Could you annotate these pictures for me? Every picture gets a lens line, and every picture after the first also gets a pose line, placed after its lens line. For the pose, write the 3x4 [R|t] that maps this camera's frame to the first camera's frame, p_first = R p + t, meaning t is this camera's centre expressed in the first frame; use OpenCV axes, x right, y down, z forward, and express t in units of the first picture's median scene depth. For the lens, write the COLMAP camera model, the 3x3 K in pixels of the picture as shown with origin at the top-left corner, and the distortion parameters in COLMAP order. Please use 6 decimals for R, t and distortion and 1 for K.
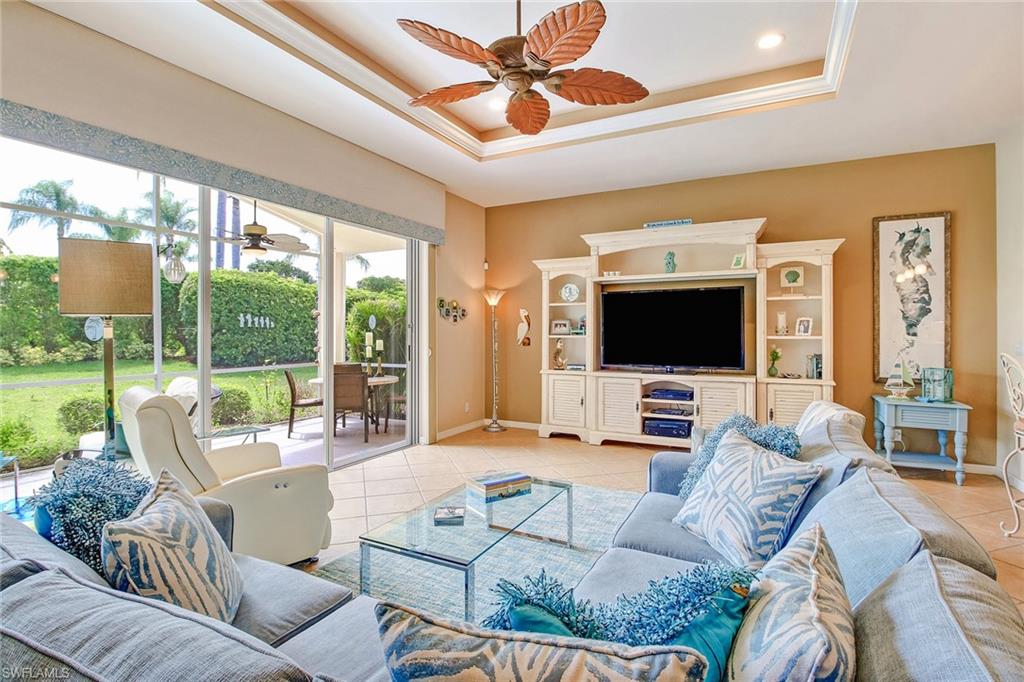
lens RADIAL K [[499.3, 0, 513.4], [0, 499.3, 324.2], [0, 0, 1]] dist [-0.002067, -0.000303]
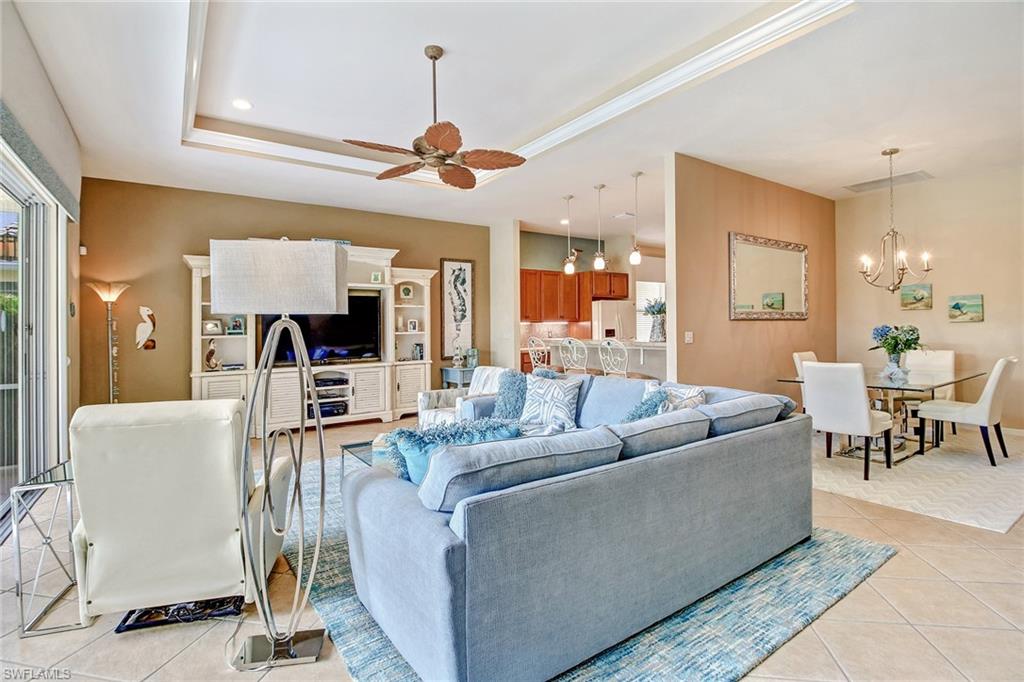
lens RADIAL K [[499.3, 0, 513.4], [0, 499.3, 324.2], [0, 0, 1]] dist [-0.002067, -0.000303]
pose [[0.458960, -0.001420, 0.888456, -0.601948], [0.001740, 0.999998, 0.000700, 0.000066], [-0.888455, 0.001225, 0.458961, 0.048313]]
